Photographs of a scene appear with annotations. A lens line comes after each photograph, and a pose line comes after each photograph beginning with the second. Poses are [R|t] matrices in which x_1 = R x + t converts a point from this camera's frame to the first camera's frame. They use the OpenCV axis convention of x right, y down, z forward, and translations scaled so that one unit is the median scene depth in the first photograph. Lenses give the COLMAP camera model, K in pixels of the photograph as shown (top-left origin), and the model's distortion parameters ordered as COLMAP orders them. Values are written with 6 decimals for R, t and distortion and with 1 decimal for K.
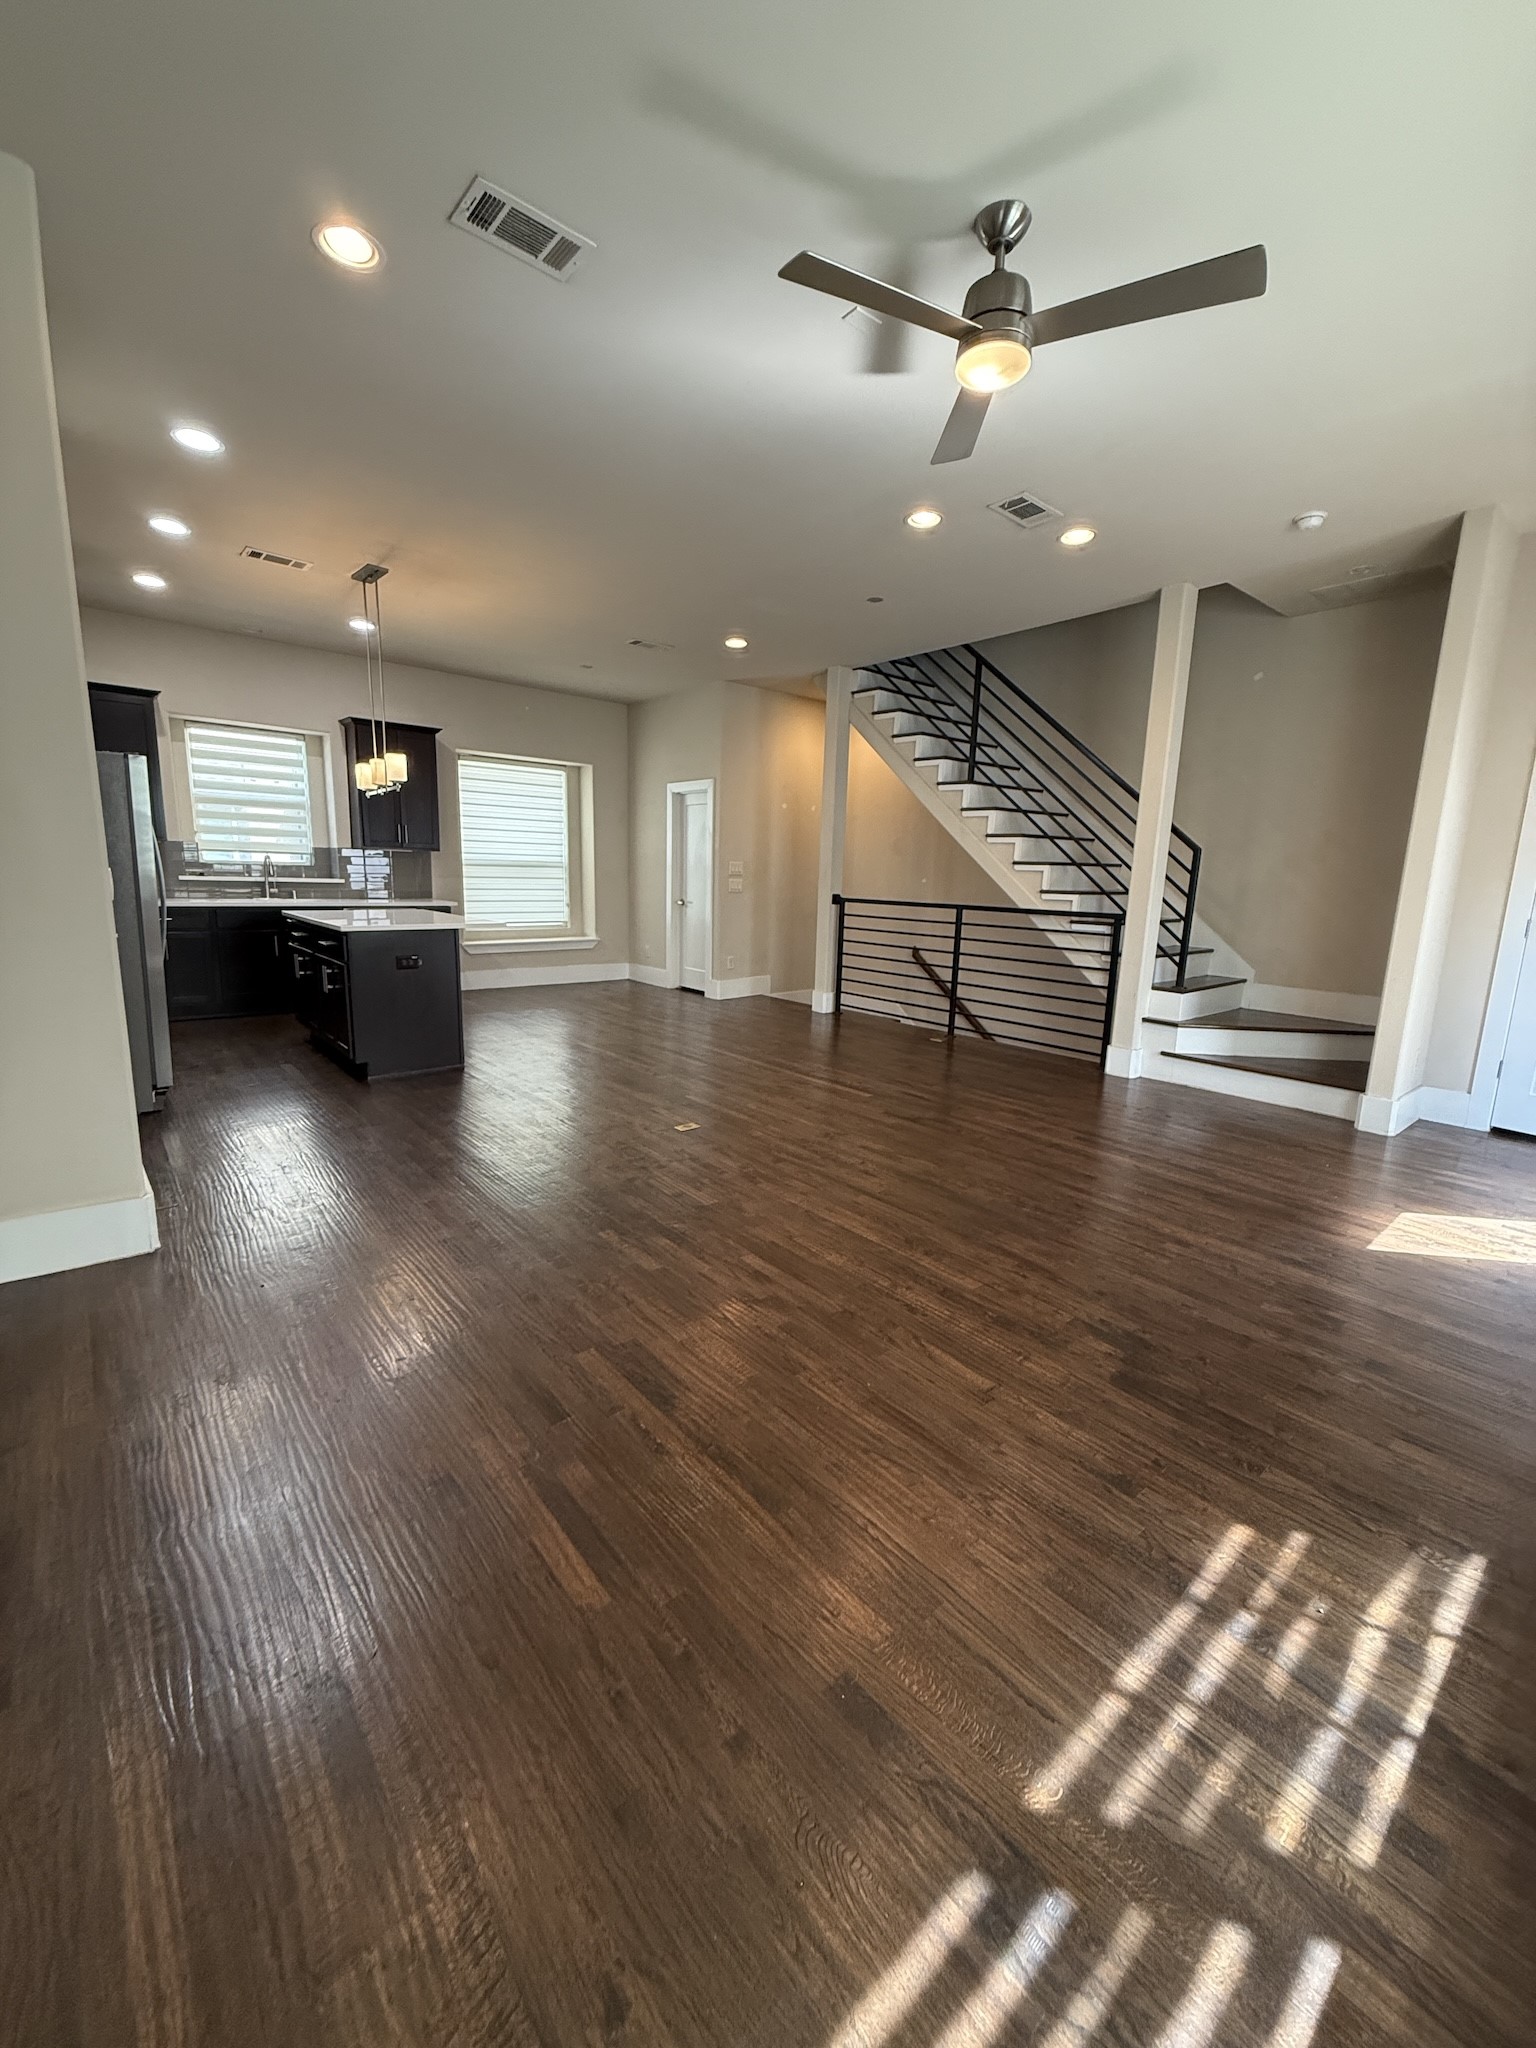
lens RADIAL K [[814.2, 0, 761.6], [0, 814.2, 1019.6], [0, 0, 1]] dist [-0.000660, -0.000134]
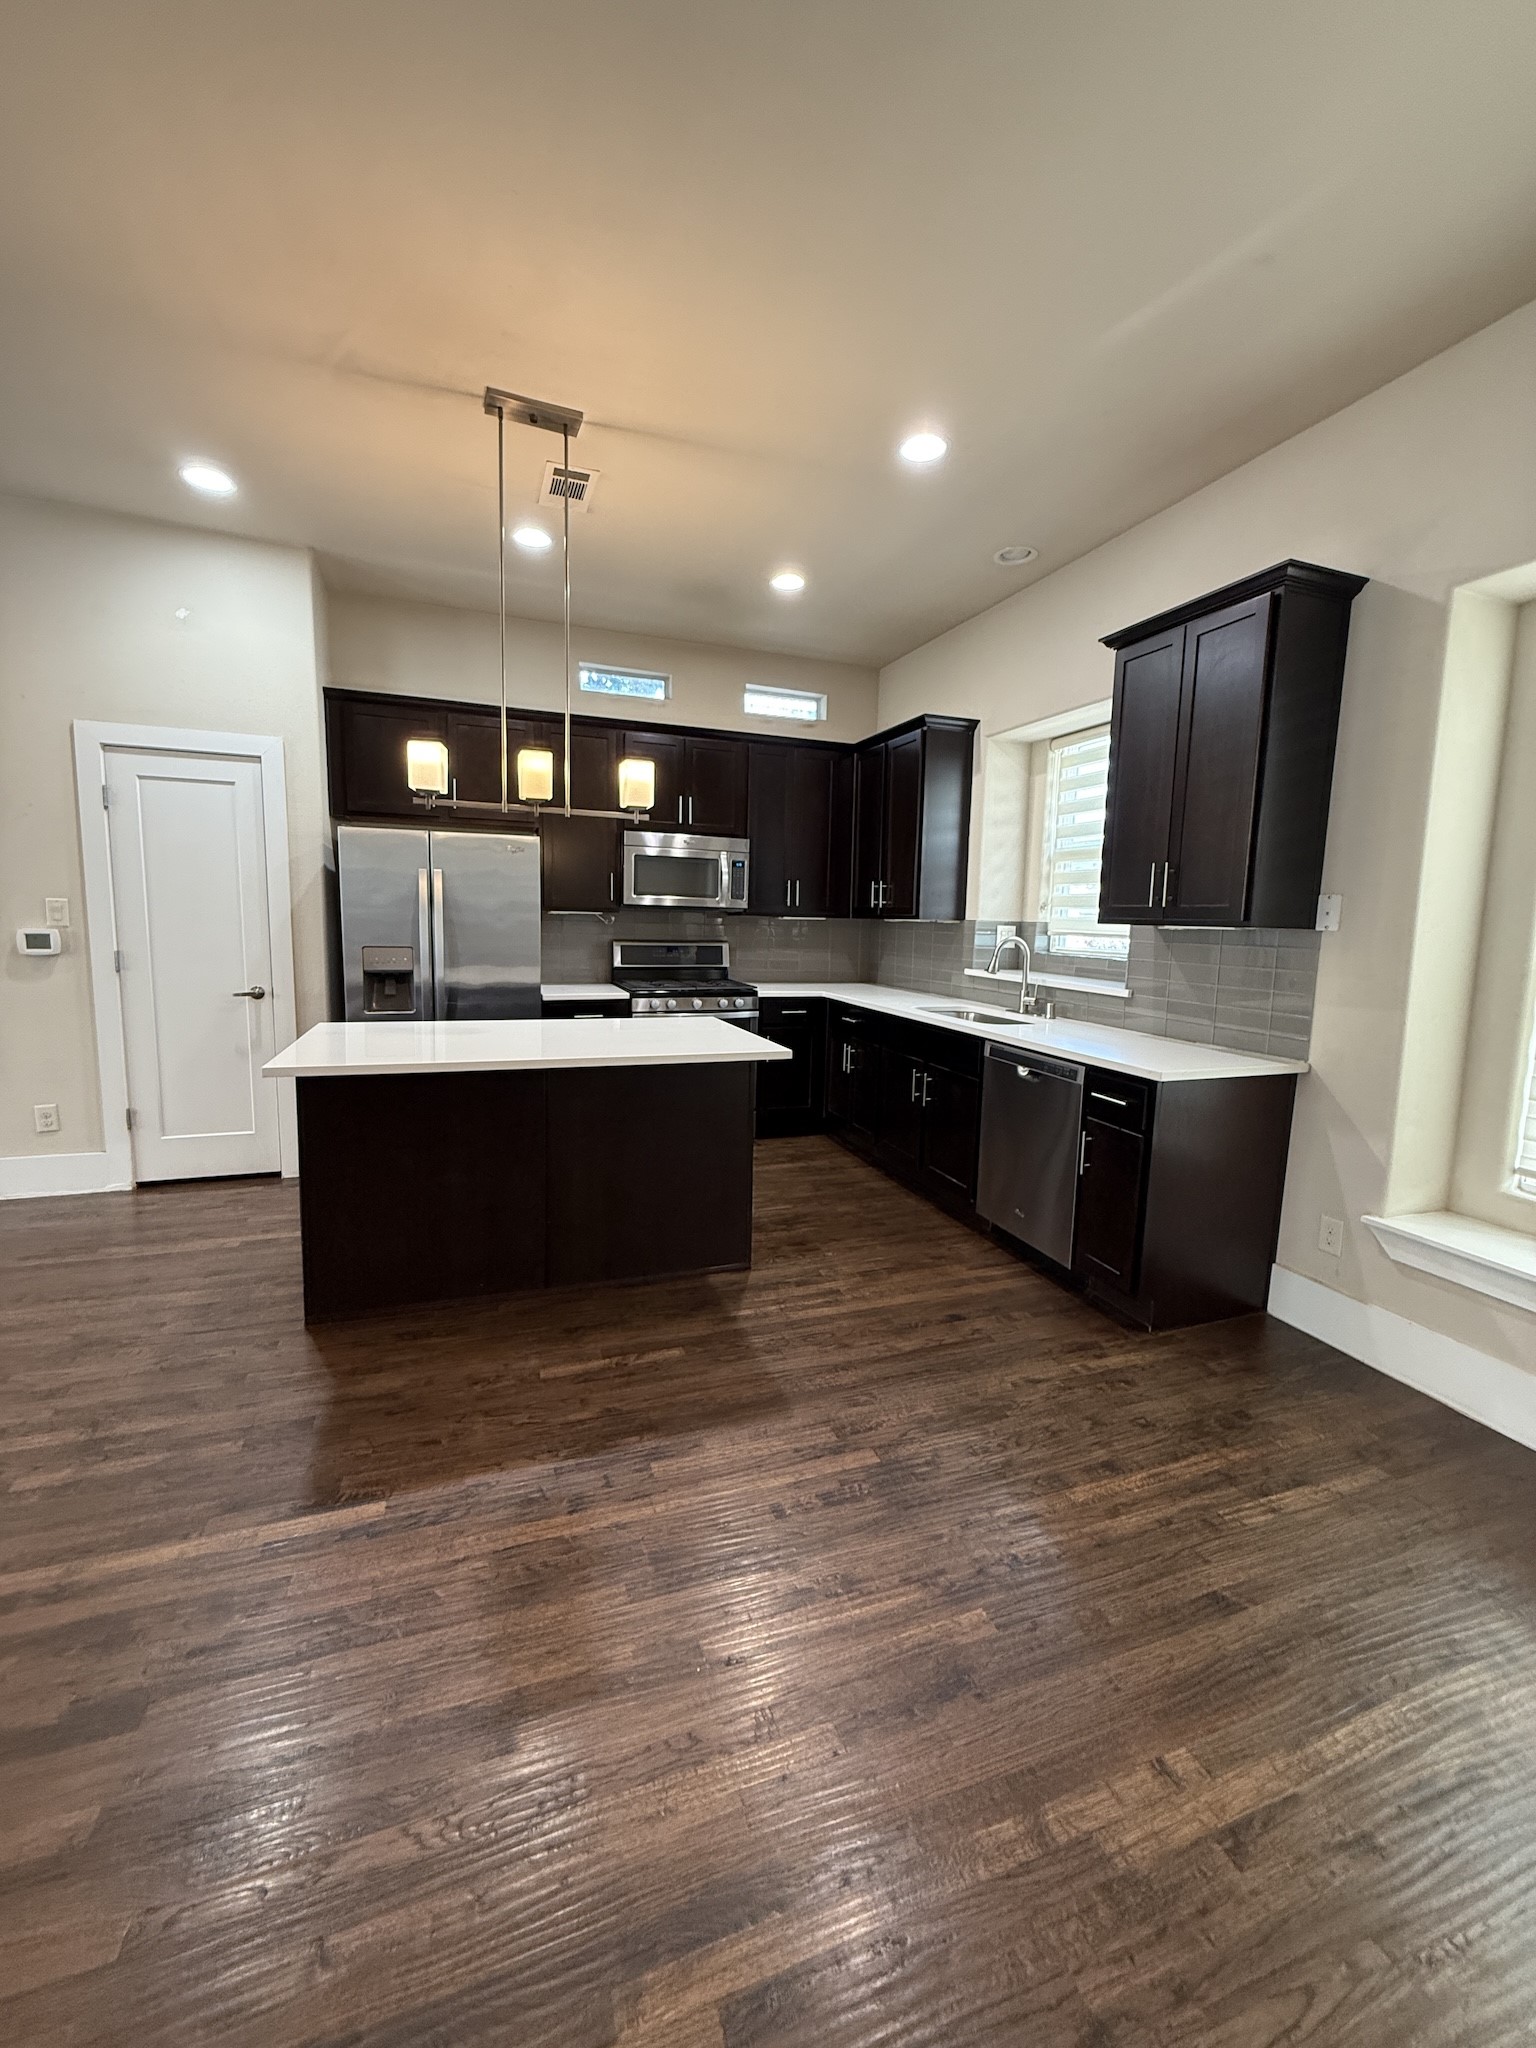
lens RADIAL K [[814.2, 0, 761.6], [0, 814.2, 1019.6], [0, 0, 1]] dist [-0.000660, -0.000134]
pose [[-0.340844, 0.078639, -0.936825, 0.004546], [-0.208777, 0.965281, 0.156987, -0.347209], [0.916645, 0.249096, -0.312592, 1.778510]]
